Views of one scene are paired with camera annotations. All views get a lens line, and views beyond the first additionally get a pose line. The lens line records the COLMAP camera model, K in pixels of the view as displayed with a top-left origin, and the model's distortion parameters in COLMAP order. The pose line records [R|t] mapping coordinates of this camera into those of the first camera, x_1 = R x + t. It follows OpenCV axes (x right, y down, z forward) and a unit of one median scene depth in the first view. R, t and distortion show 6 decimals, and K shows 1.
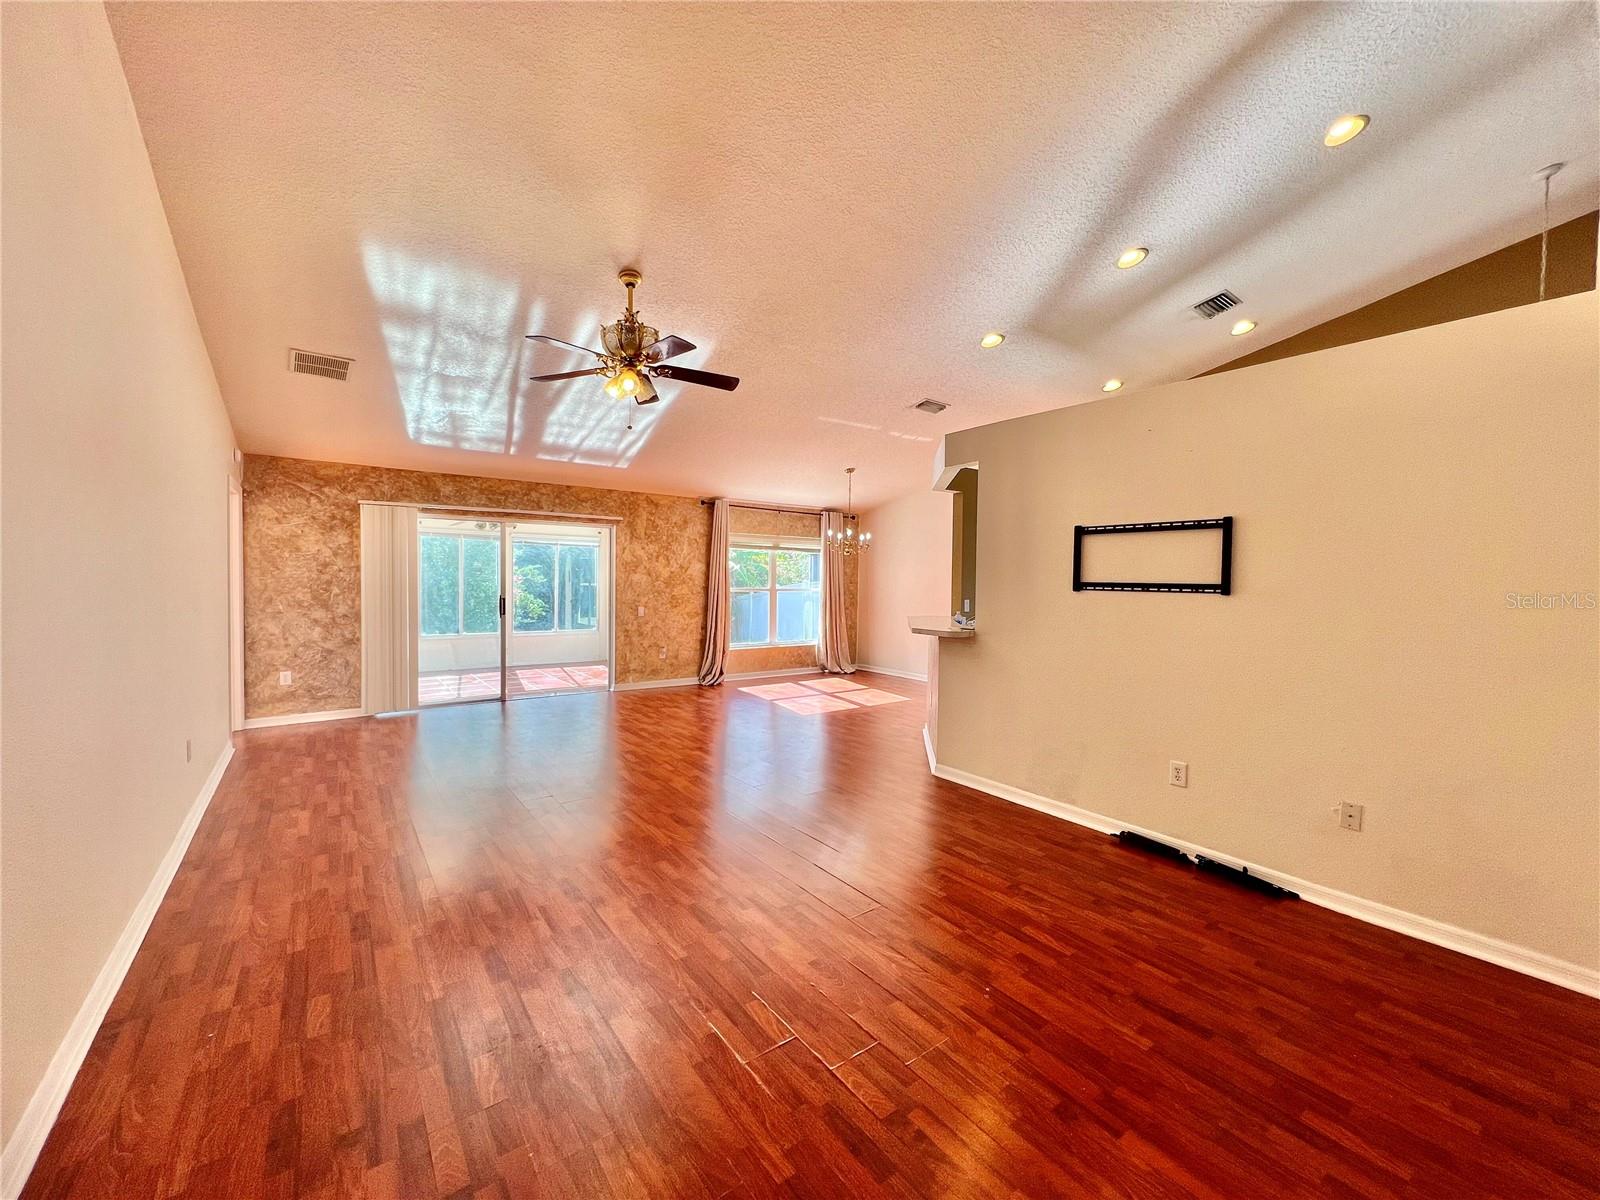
lens RADIAL K [[638.7, 0, 797.8], [0, 638.7, 598.7], [0, 0, 1]] dist [-0.000251, -0.000986]
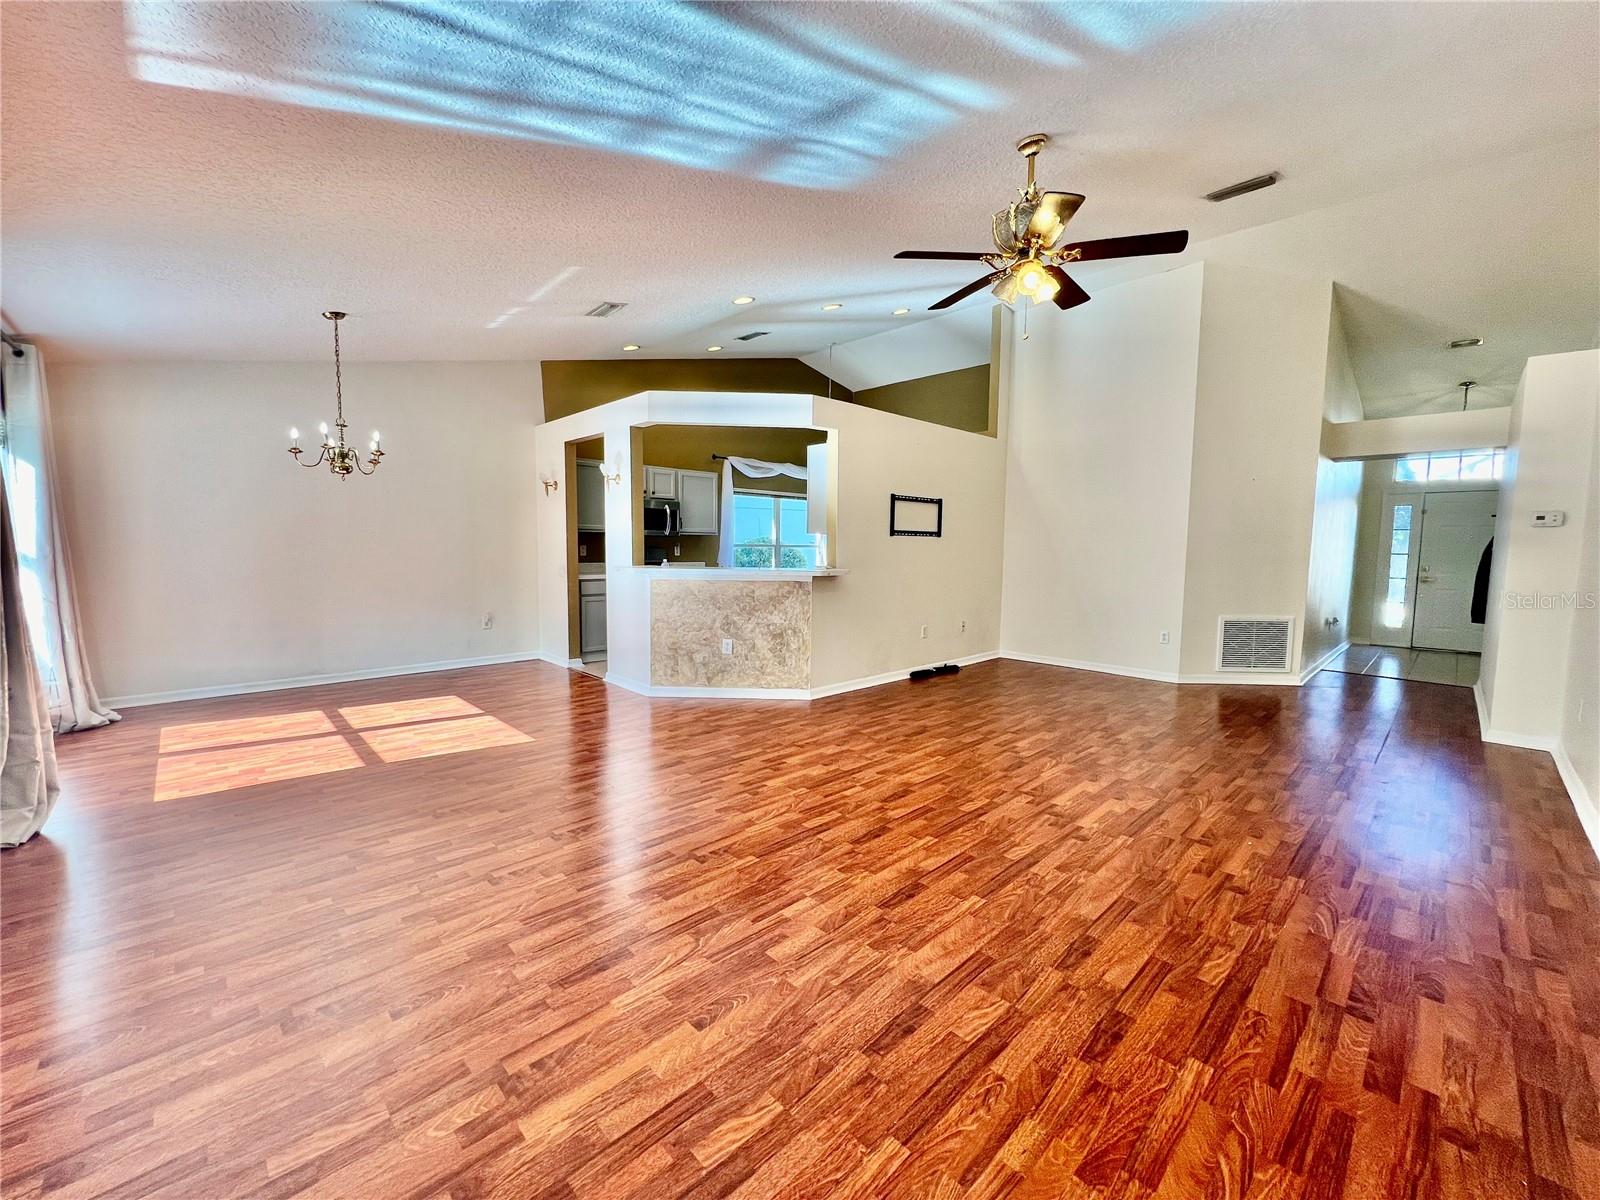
lens RADIAL K [[638.7, 0, 798.3], [0, 638.7, 596.1], [0, 0, 1]] dist [-0.000251, -0.000986]
pose [[-0.128810, -0.096528, 0.986960, -0.670328], [0.017749, 0.994867, 0.099618, -0.015463], [-0.991510, 0.030349, -0.126436, 0.883598]]
